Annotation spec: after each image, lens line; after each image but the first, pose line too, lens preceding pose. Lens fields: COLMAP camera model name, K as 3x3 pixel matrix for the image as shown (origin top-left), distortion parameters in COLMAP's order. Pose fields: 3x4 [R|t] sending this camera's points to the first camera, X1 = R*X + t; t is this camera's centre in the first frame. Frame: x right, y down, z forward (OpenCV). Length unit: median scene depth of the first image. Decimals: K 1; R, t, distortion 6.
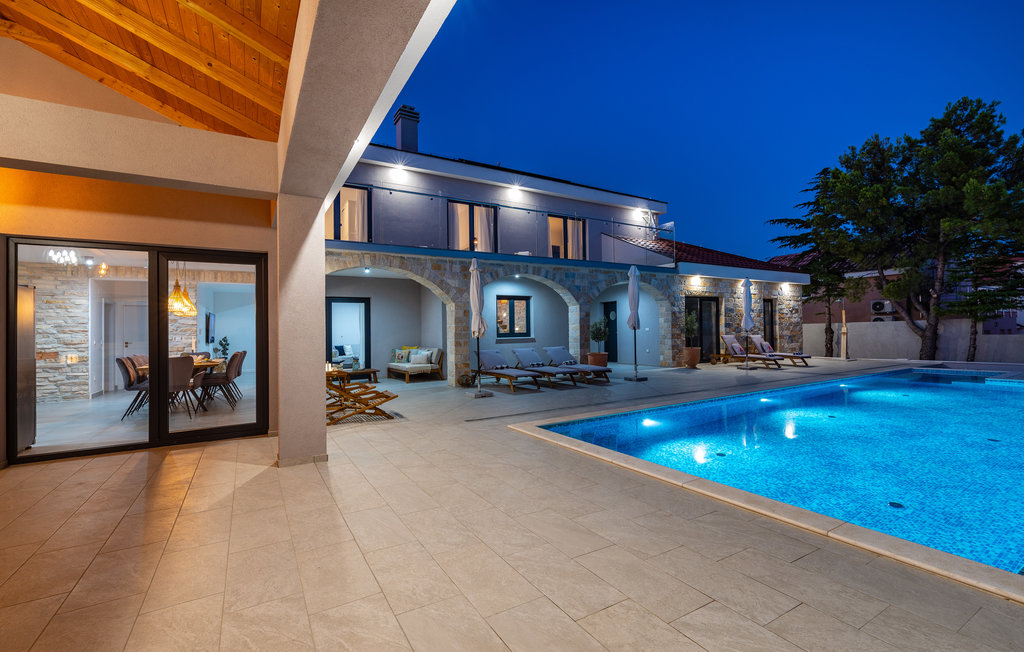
lens RADIAL K [[452.3, 0, 512.0], [0, 452.3, 326.0], [0, 0, 1]] dist [0.003047, 0.000648]
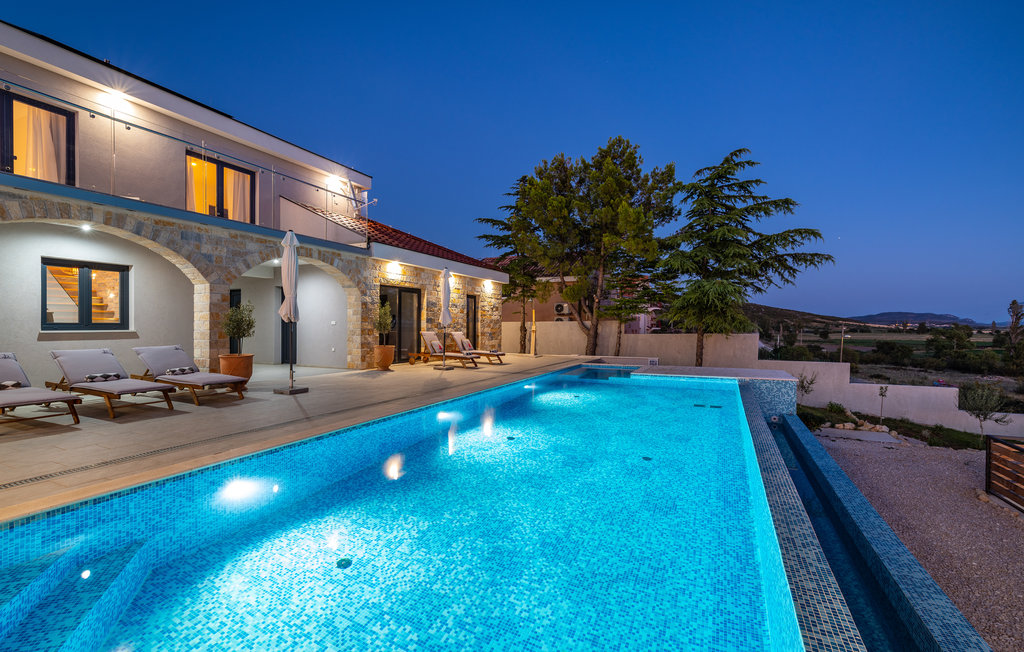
lens RADIAL K [[437.2, 0, 517.4], [0, 437.2, 333.2], [0, 0, 1]] dist [0.003828, 0.000159]
pose [[0.835146, 0.011448, 0.549910, 0.141950], [-0.025601, 0.999509, 0.018072, 0.003084], [-0.549433, -0.029170, 0.835029, 0.169257]]
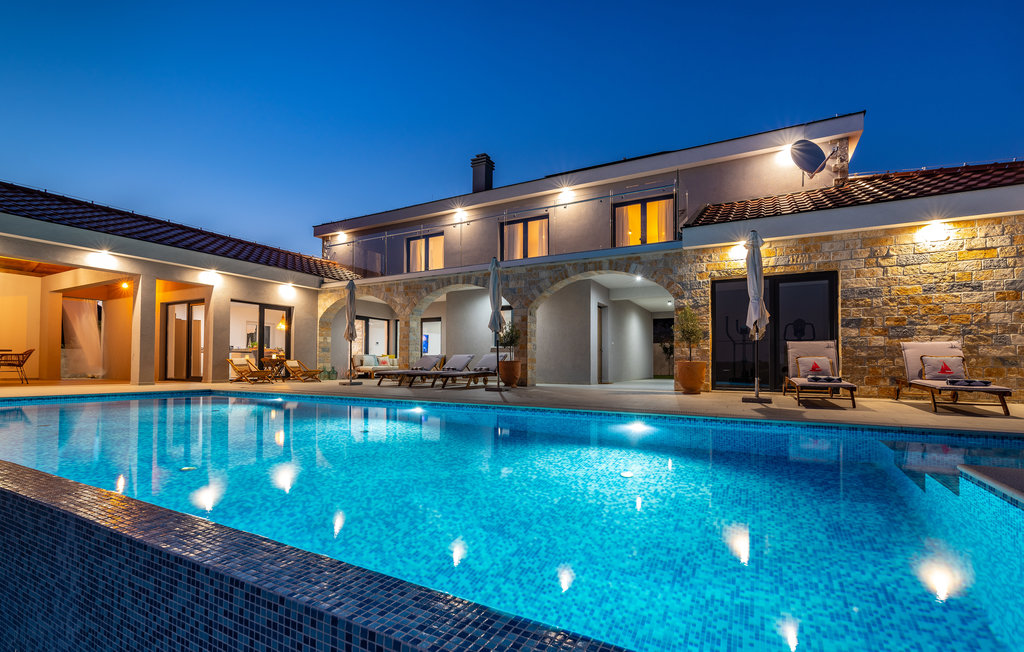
lens RADIAL K [[433.8, 0, 509.7], [0, 433.8, 356.6], [0, 0, 1]] dist [0.001073, 0.000216]
pose [[0.514205, 0.009384, -0.857616, 0.717026], [-0.003164, 0.999954, 0.009044, 0.033719], [0.857662, -0.001937, 0.514211, 0.428879]]
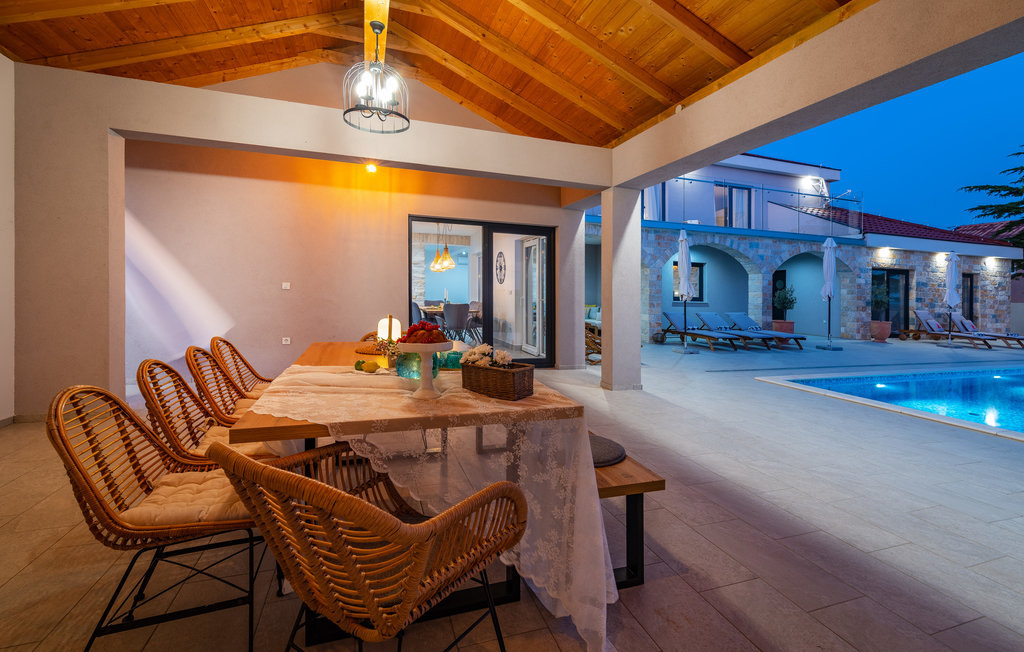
lens RADIAL K [[446.5, 0, 504.0], [0, 446.5, 281.1], [0, 0, 1]] dist [0.000961, 0.000044]
pose [[0.972896, 0.040950, -0.227587, -0.159306], [-0.043582, 0.999028, -0.006553, 0.002809], [0.227097, 0.016294, 0.973736, -0.110859]]
